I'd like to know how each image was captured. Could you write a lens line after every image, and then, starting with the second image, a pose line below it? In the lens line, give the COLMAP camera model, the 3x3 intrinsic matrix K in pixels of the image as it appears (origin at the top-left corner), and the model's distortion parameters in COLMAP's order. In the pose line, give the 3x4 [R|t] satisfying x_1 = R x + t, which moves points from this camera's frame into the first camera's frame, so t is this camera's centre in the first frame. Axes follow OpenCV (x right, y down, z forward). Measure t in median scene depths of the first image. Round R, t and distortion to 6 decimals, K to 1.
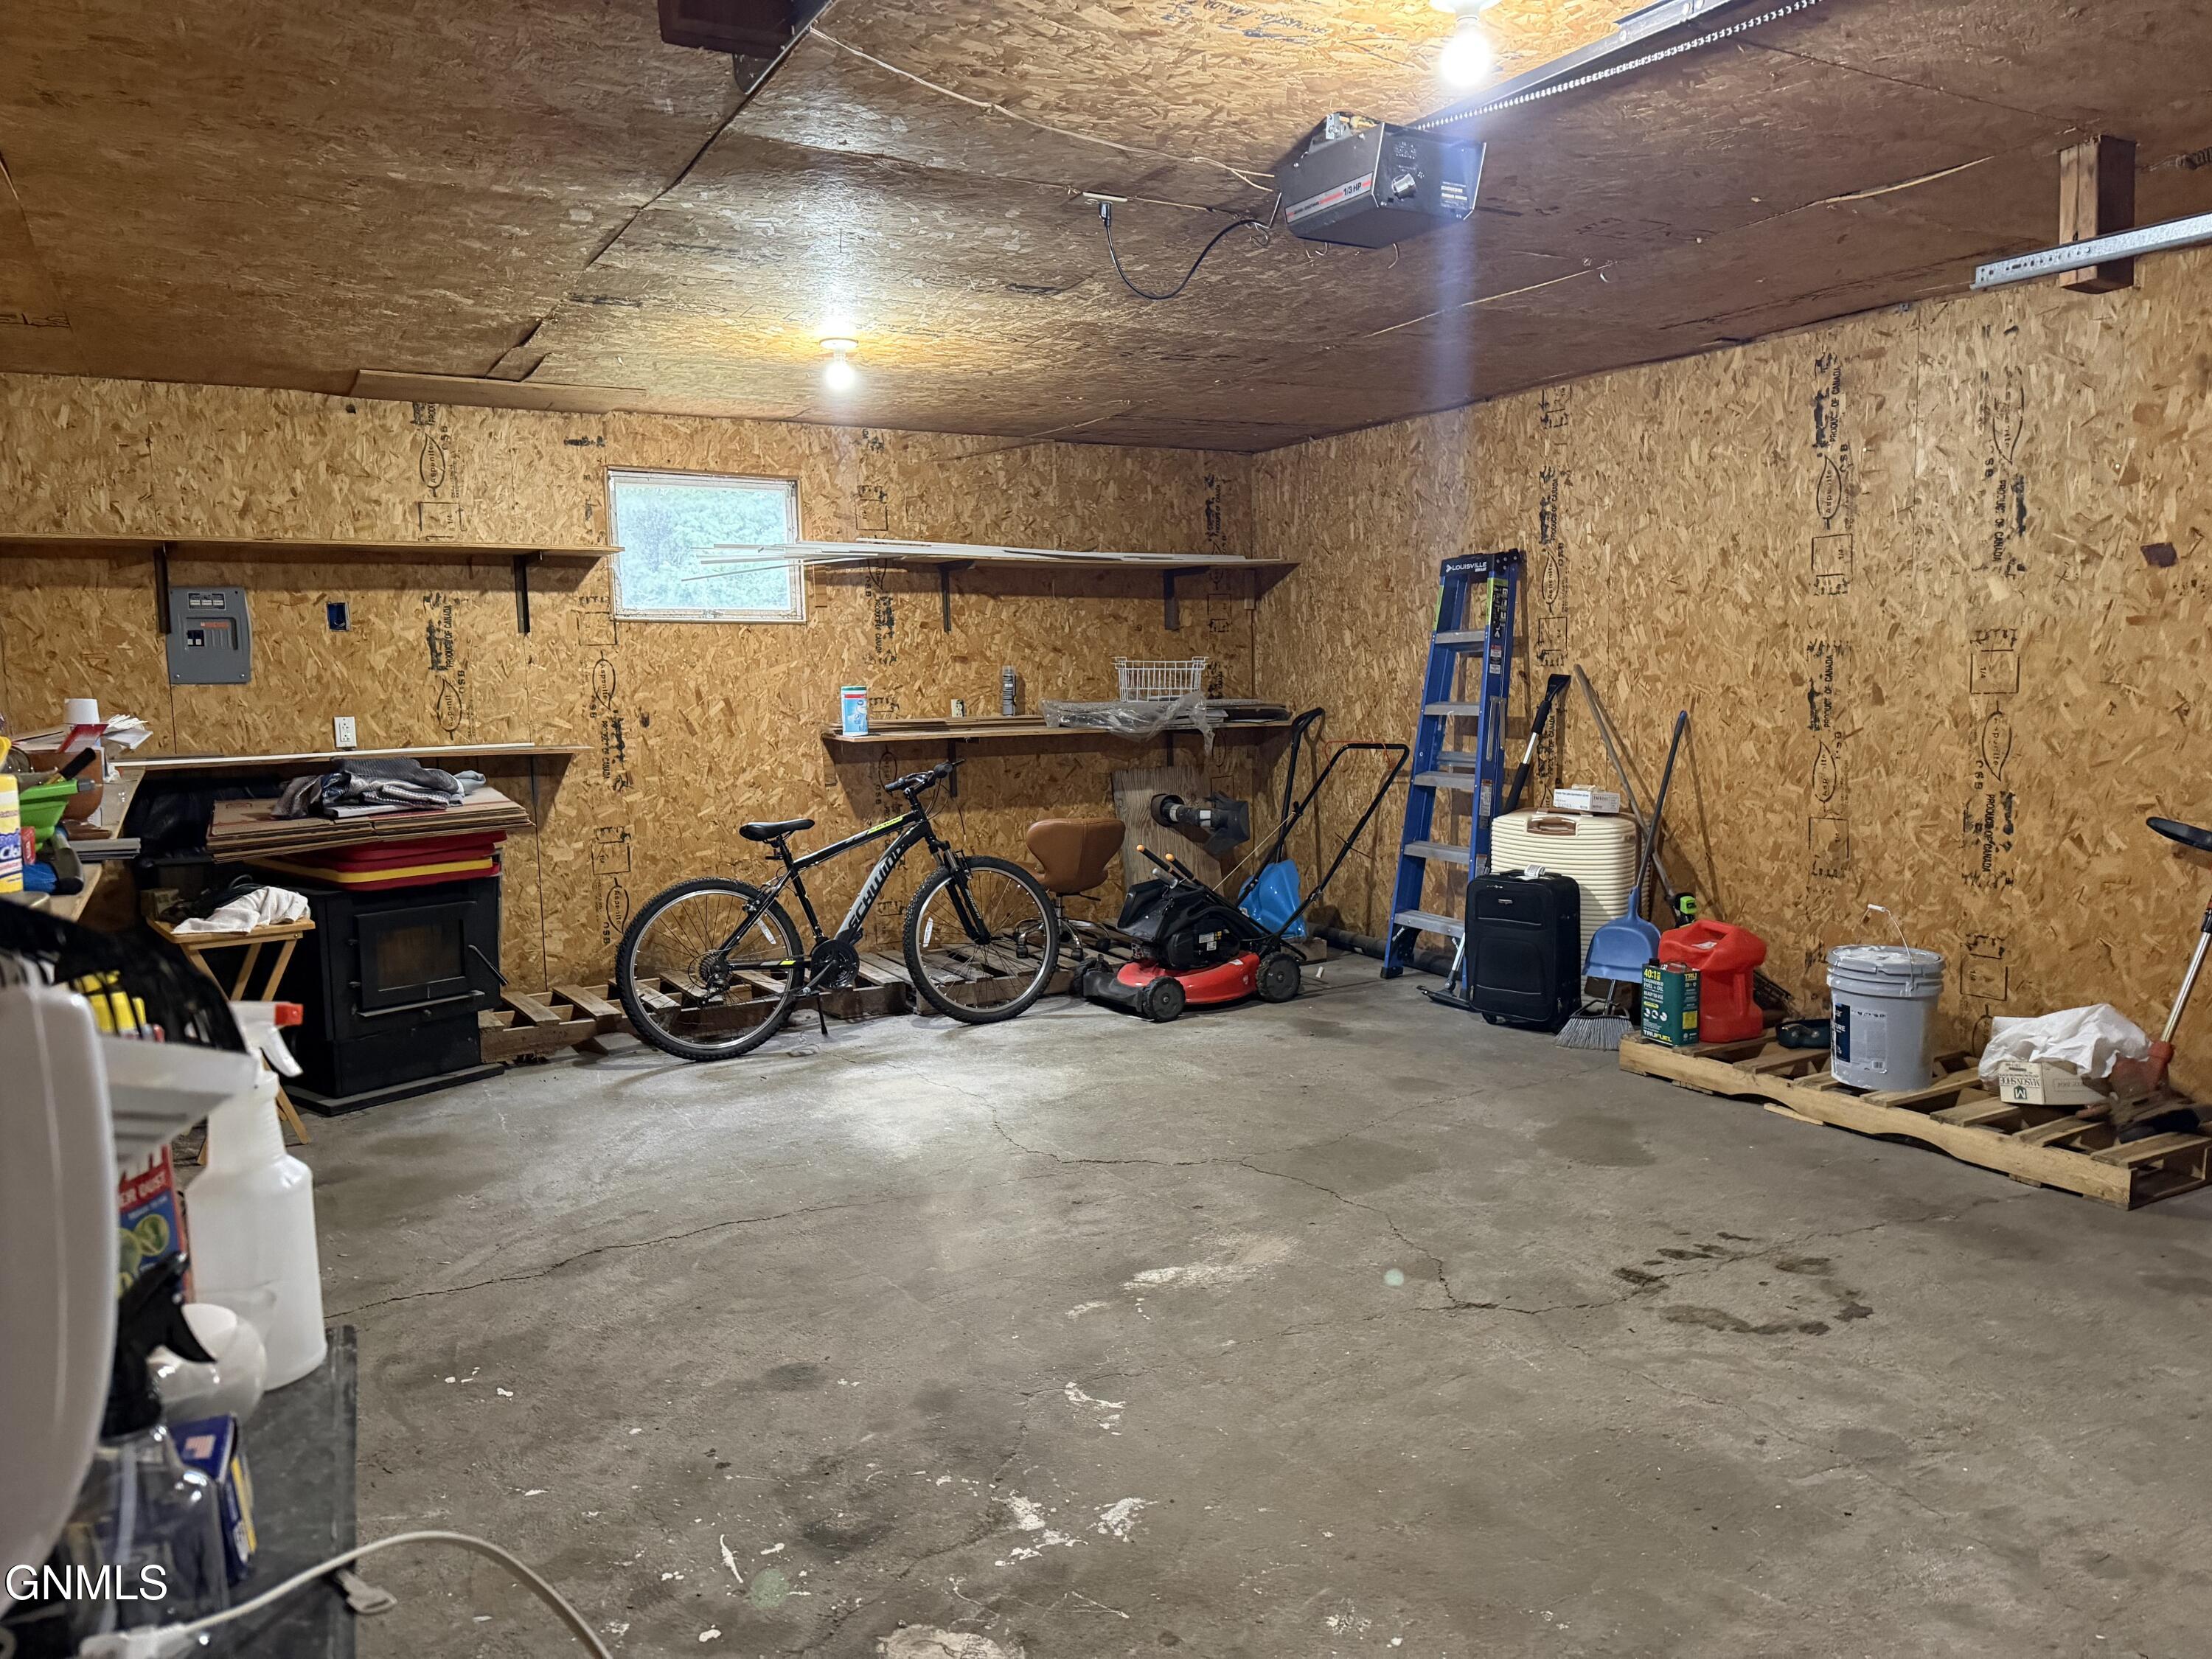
lens RADIAL K [[1540.0, 0, 1107.2], [0, 1540.0, 791.5], [0, 0, 1]] dist [0.062205, -0.073634]
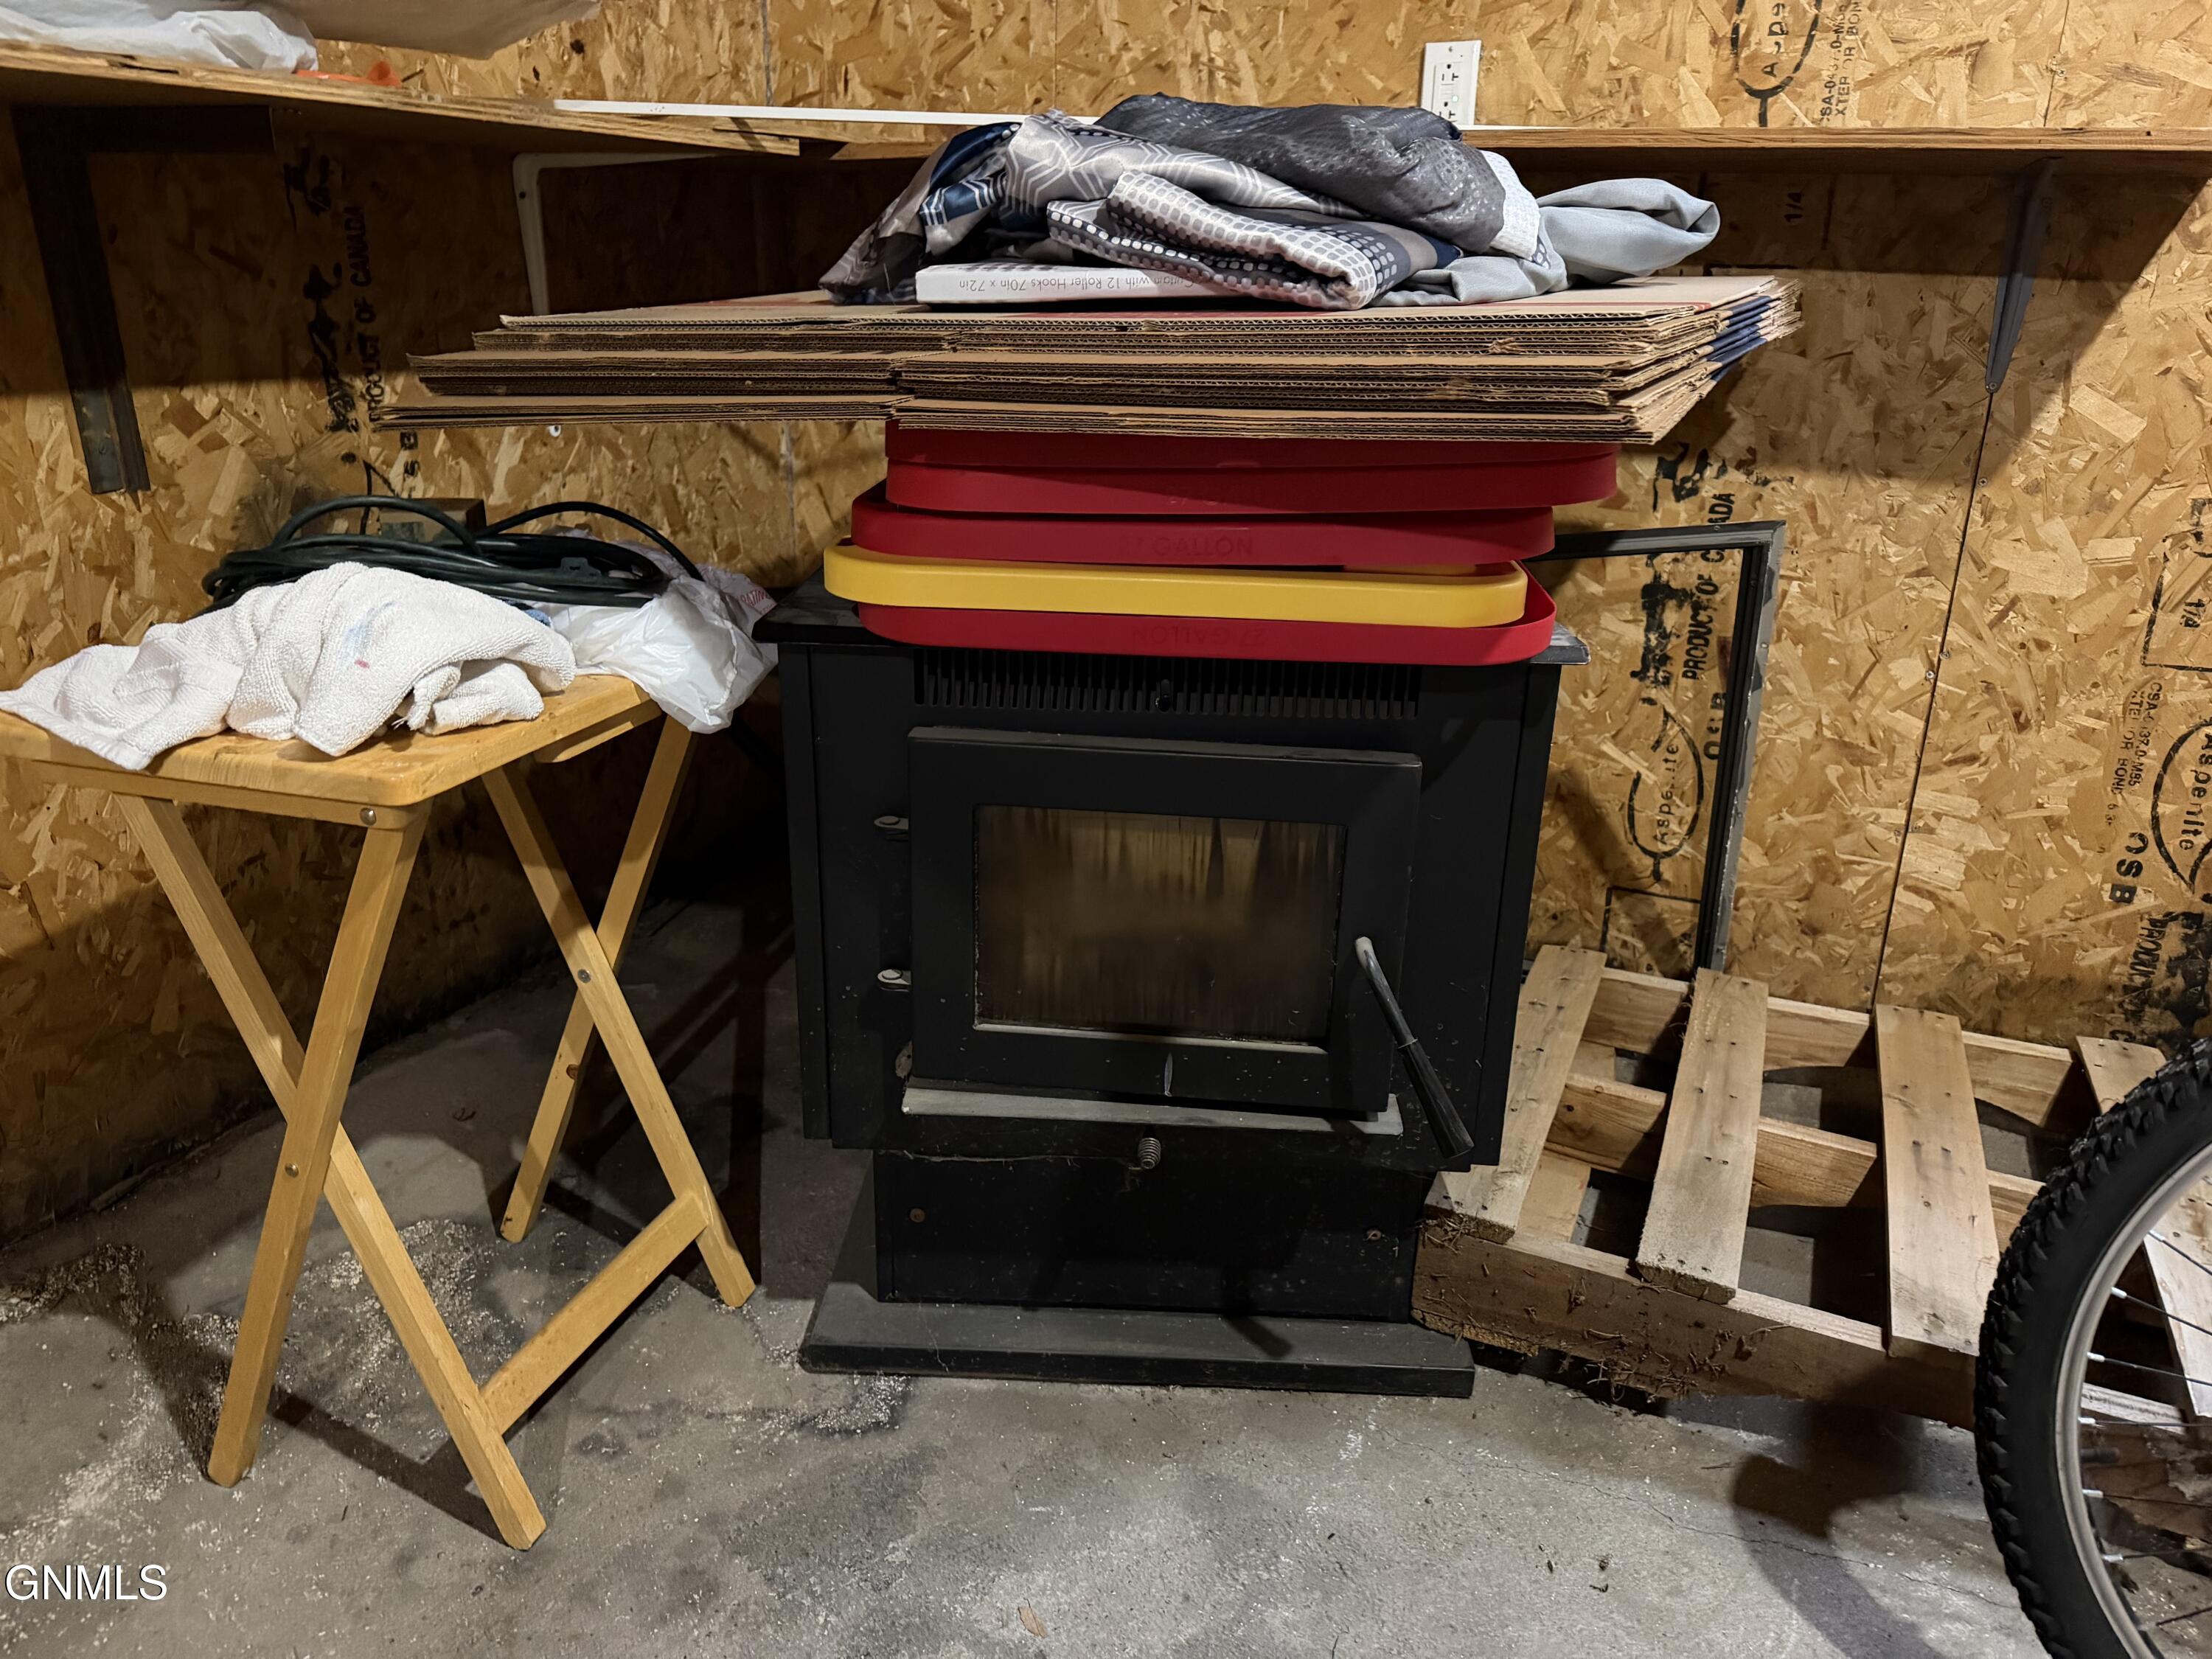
lens RADIAL K [[1540.0, 0, 1118.8], [0, 1540.0, 850.2], [0, 0, 1]] dist [0.062205, -0.073634]
pose [[0.569168, 0.315436, -0.759308, -0.268492], [-0.095081, 0.942538, 0.320283, 0.016347], [0.816705, -0.110099, 0.566454, 0.867920]]
